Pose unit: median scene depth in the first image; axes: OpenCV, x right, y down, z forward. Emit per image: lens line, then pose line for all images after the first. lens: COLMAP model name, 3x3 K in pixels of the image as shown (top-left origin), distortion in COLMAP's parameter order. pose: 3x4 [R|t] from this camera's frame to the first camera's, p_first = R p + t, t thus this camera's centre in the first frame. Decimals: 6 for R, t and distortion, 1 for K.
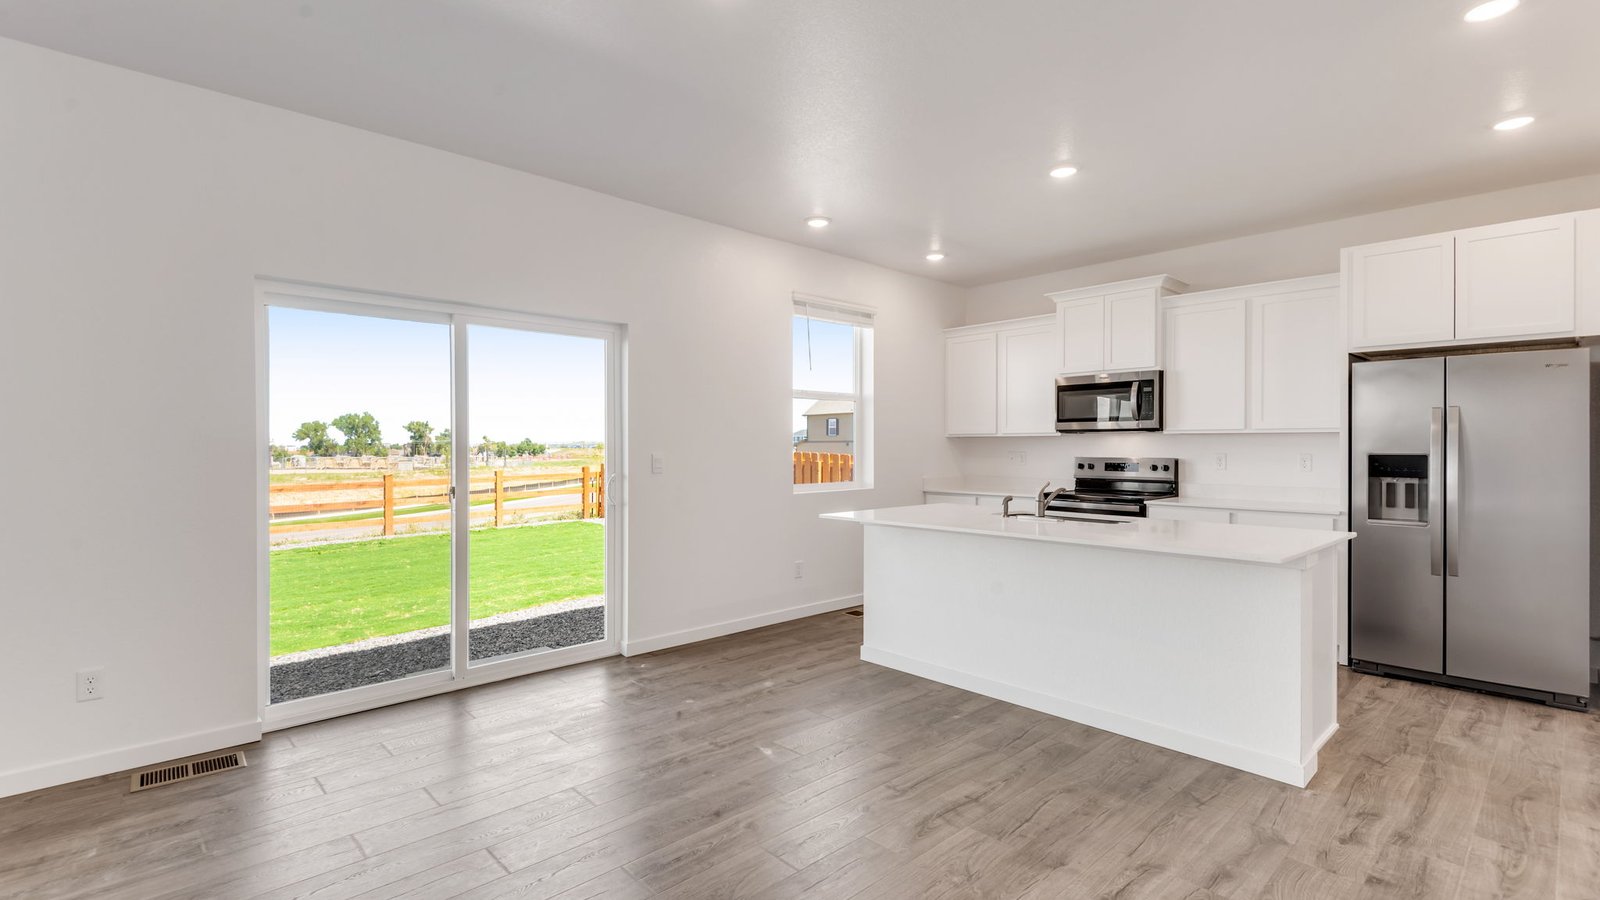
lens RADIAL K [[725.2, 0, 767.7], [0, 725.2, 446.5], [0, 0, 1]] dist [0.013621, -0.012003]
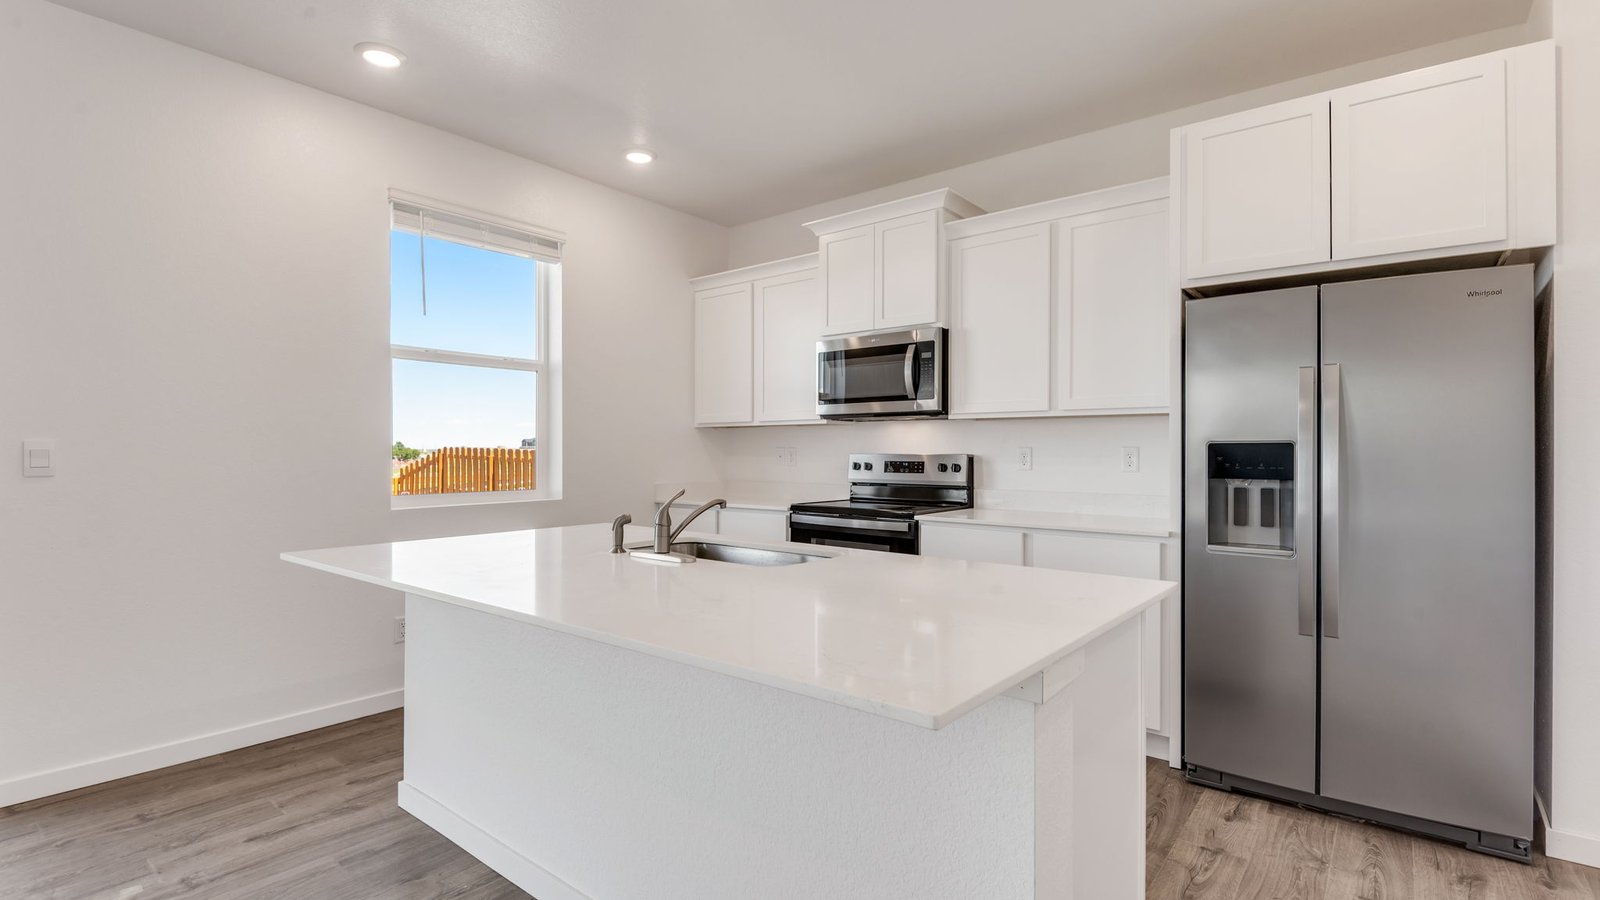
lens RADIAL K [[740.5, 0, 773.2], [0, 740.5, 452.5], [0, 0, 1]] dist [0.021514, -0.023458]
pose [[0.989734, 0.001358, 0.142917, 0.339276], [-0.001347, 0.999999, -0.000168, 0.018789], [-0.142917, -0.000026, 0.989735, 0.391867]]
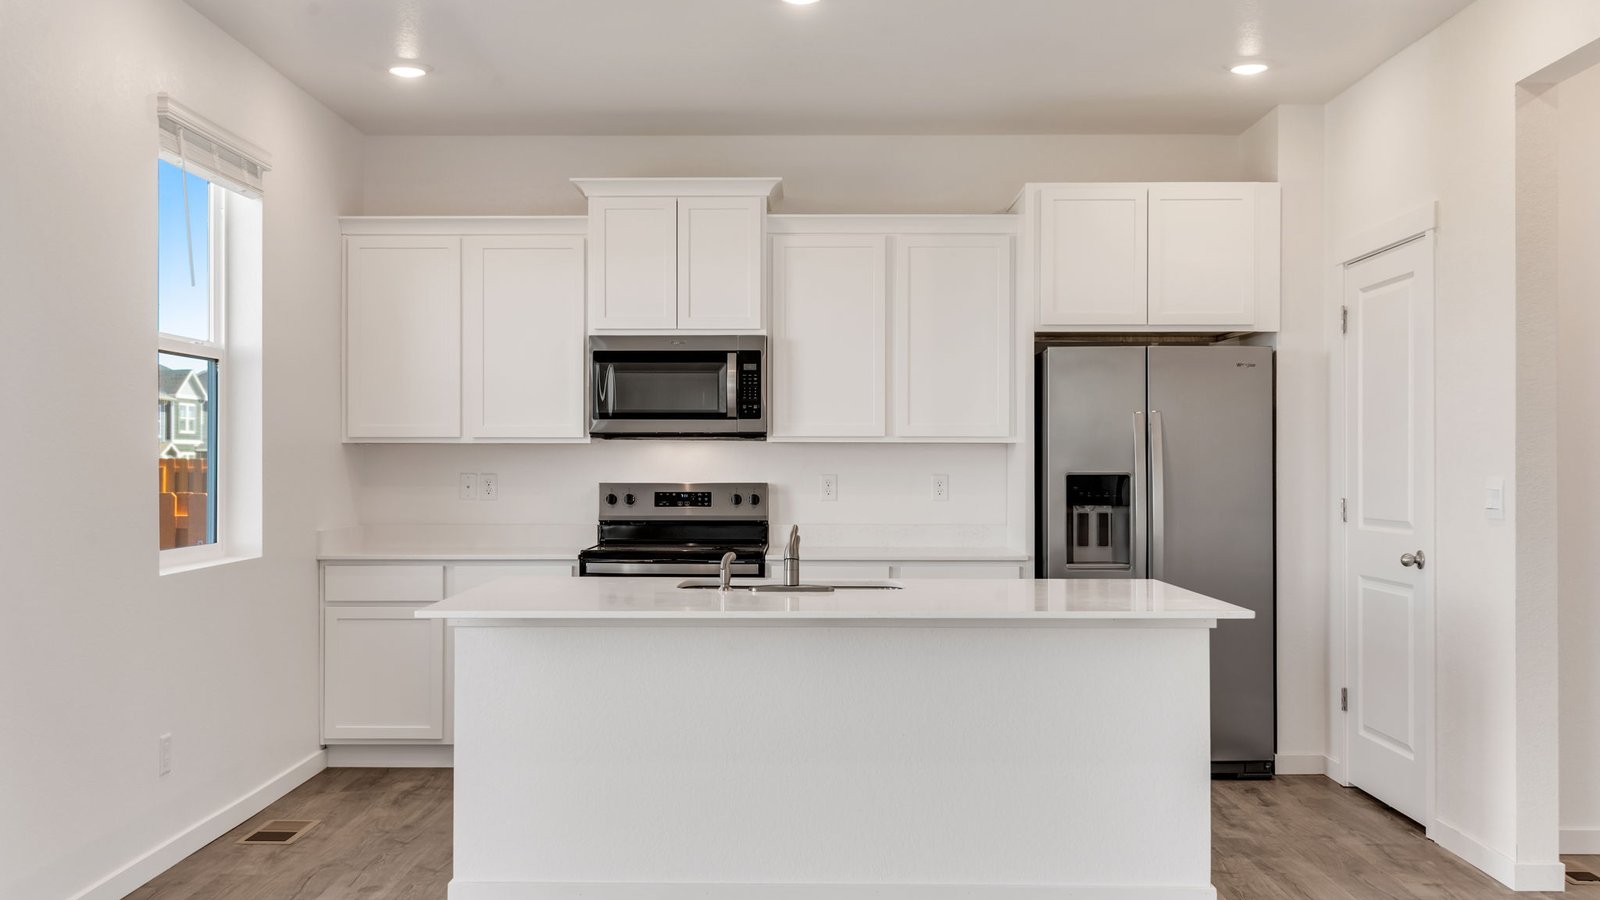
lens RADIAL K [[1569.0, 0, 777.7], [0, 1569.0, 457.9], [0, 0, 1]] dist [0.008169, -0.005323]
pose [[0.679232, 0.002918, 0.733918, -0.490591], [-0.000072, 0.999992, -0.003909, 0.000678], [-0.733924, 0.002602, 0.679227, 0.145527]]
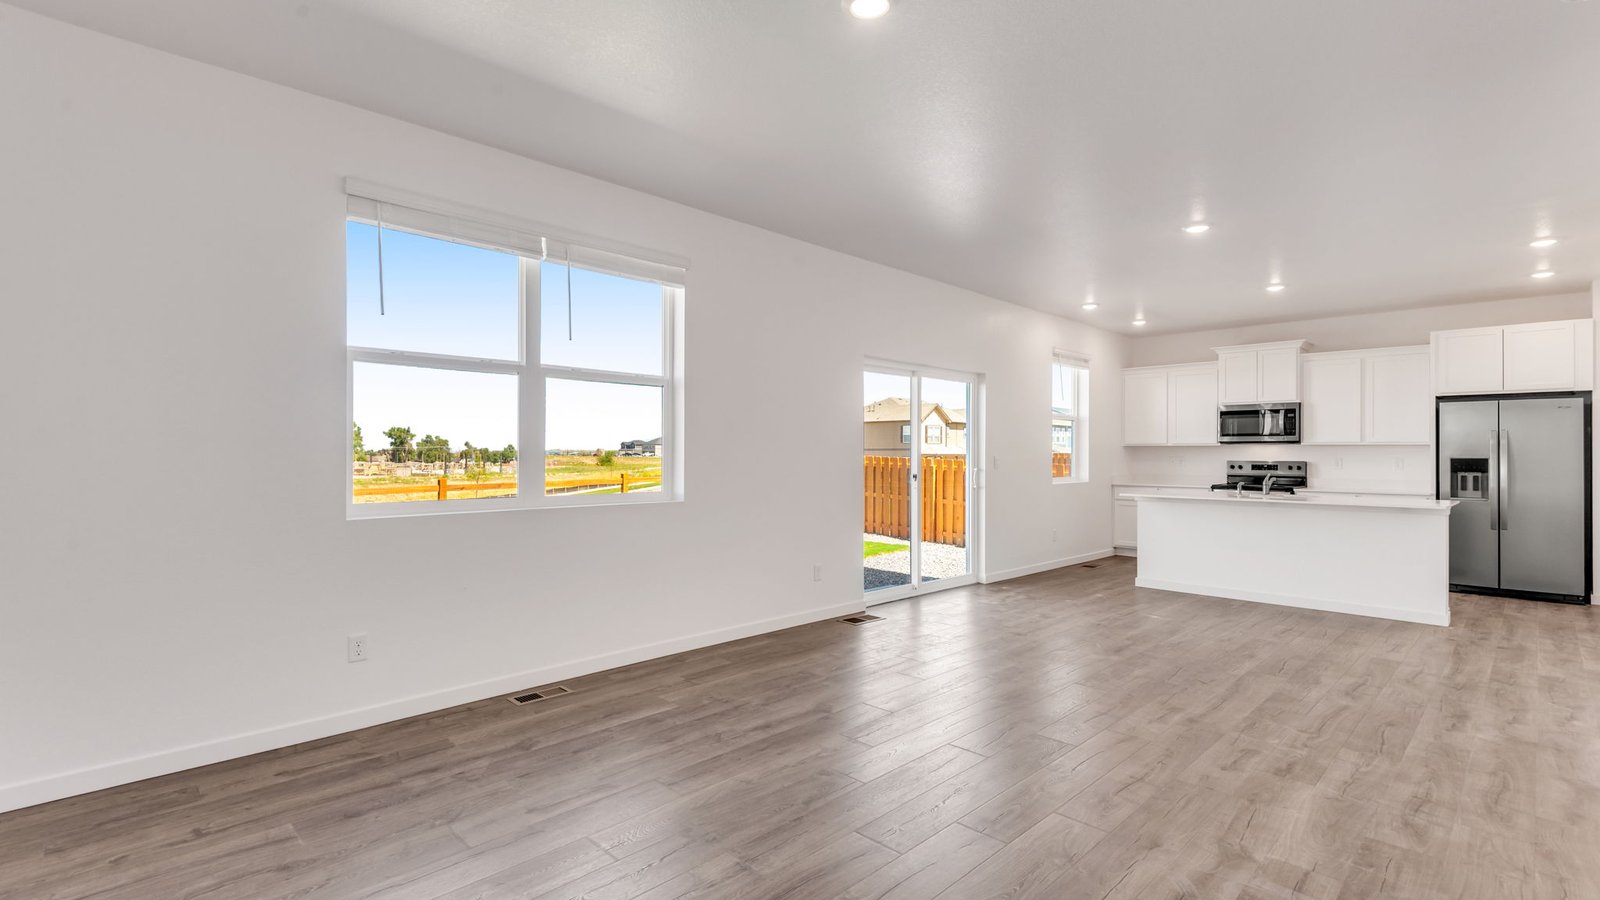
lens RADIAL K [[725.2, 0, 767.7], [0, 725.2, 446.5], [0, 0, 1]] dist [0.013621, -0.012003]
pose [[0.999760, 0.006046, 0.021047, -0.723259], [-0.005803, 0.999916, -0.011607, 0.011877], [-0.021116, 0.011482, 0.999711, -0.587535]]
